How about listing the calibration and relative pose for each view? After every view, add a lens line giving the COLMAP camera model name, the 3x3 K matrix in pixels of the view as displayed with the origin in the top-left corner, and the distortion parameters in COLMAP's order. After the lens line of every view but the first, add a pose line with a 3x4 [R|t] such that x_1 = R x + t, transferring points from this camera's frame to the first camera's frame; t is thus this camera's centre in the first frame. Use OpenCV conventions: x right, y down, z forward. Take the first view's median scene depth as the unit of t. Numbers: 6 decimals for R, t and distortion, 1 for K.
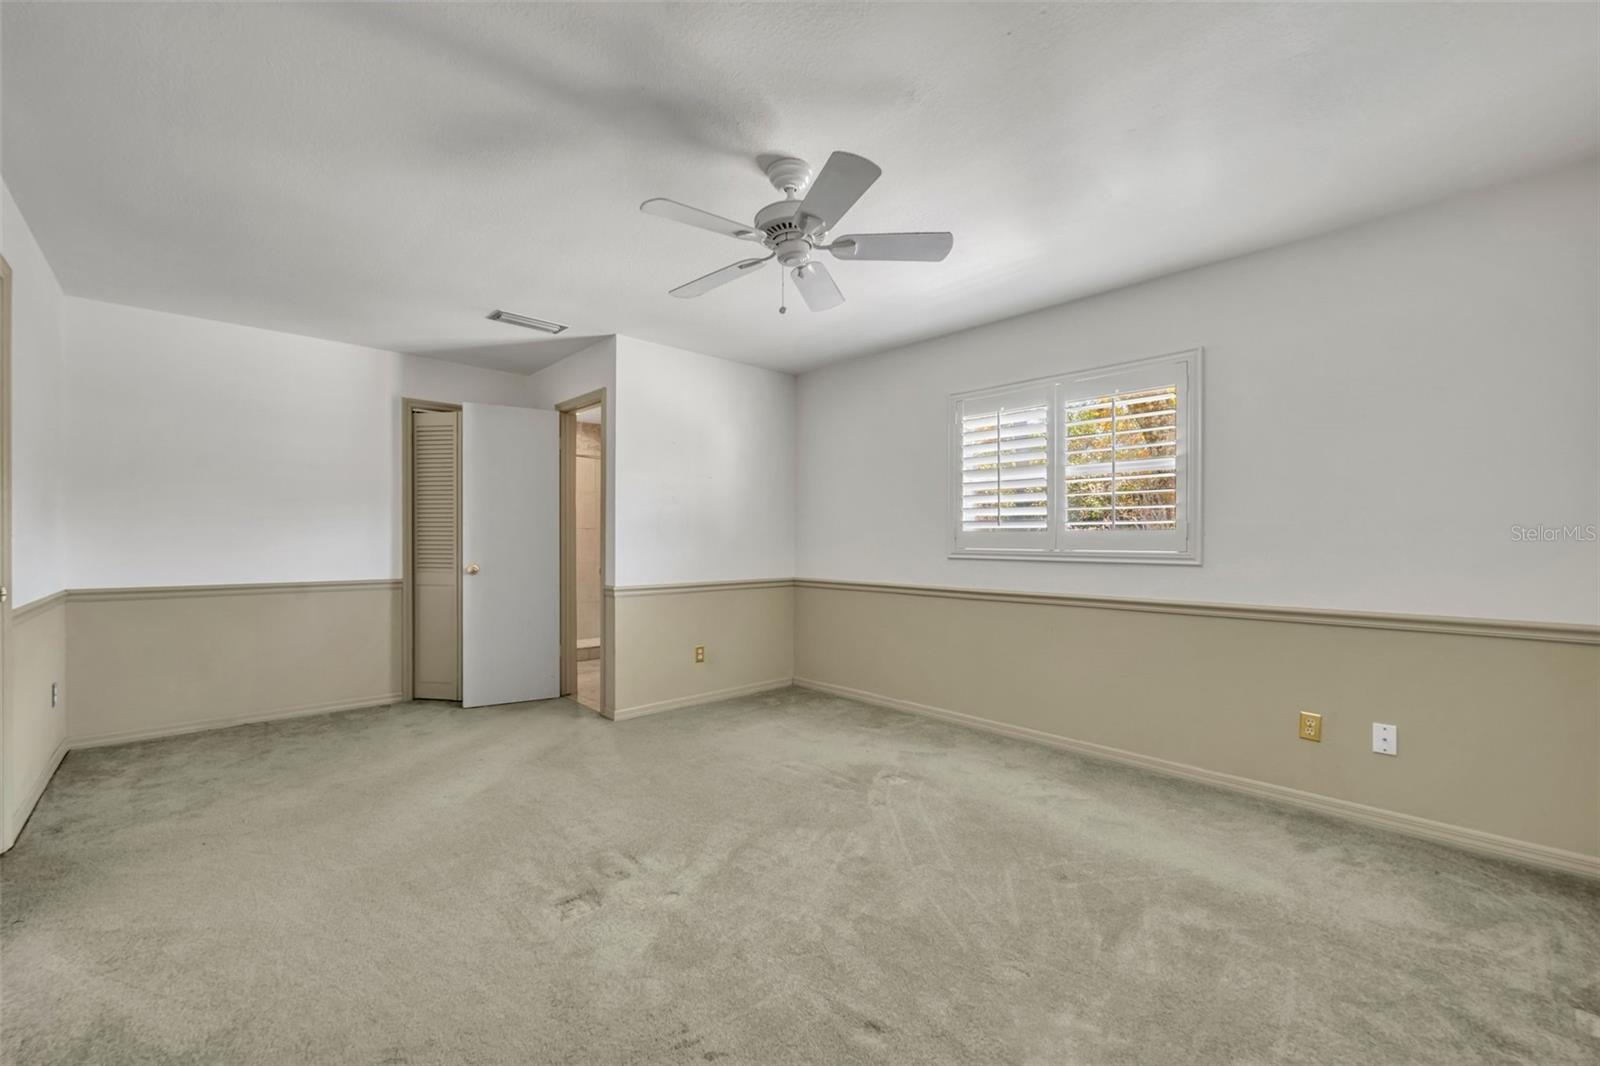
lens RADIAL K [[639.3, 0, 795.9], [0, 639.3, 520.7], [0, 0, 1]] dist [-0.001016, -0.000423]
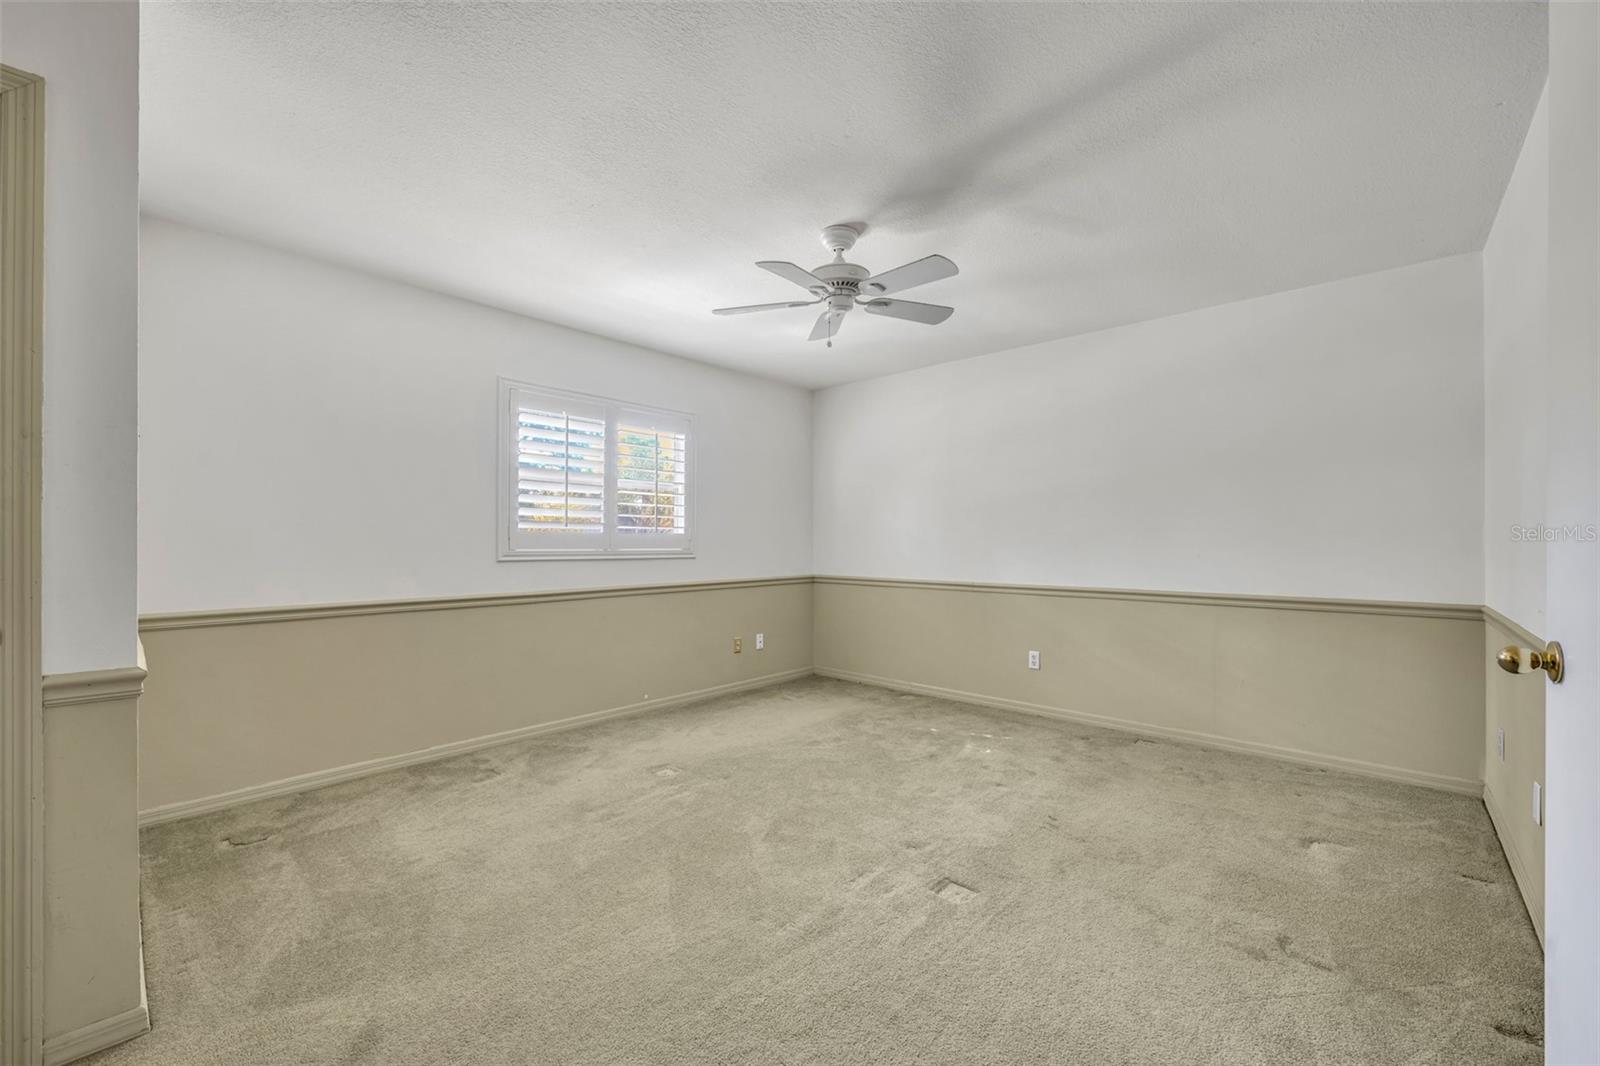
lens RADIAL K [[639.3, 0, 795.9], [0, 639.3, 520.7], [0, 0, 1]] dist [-0.001016, -0.000423]
pose [[-0.071610, 0.030023, 0.996981, -0.789820], [-0.035544, 0.998835, -0.032632, 0.020111], [-0.996799, -0.037773, -0.070460, 0.764215]]
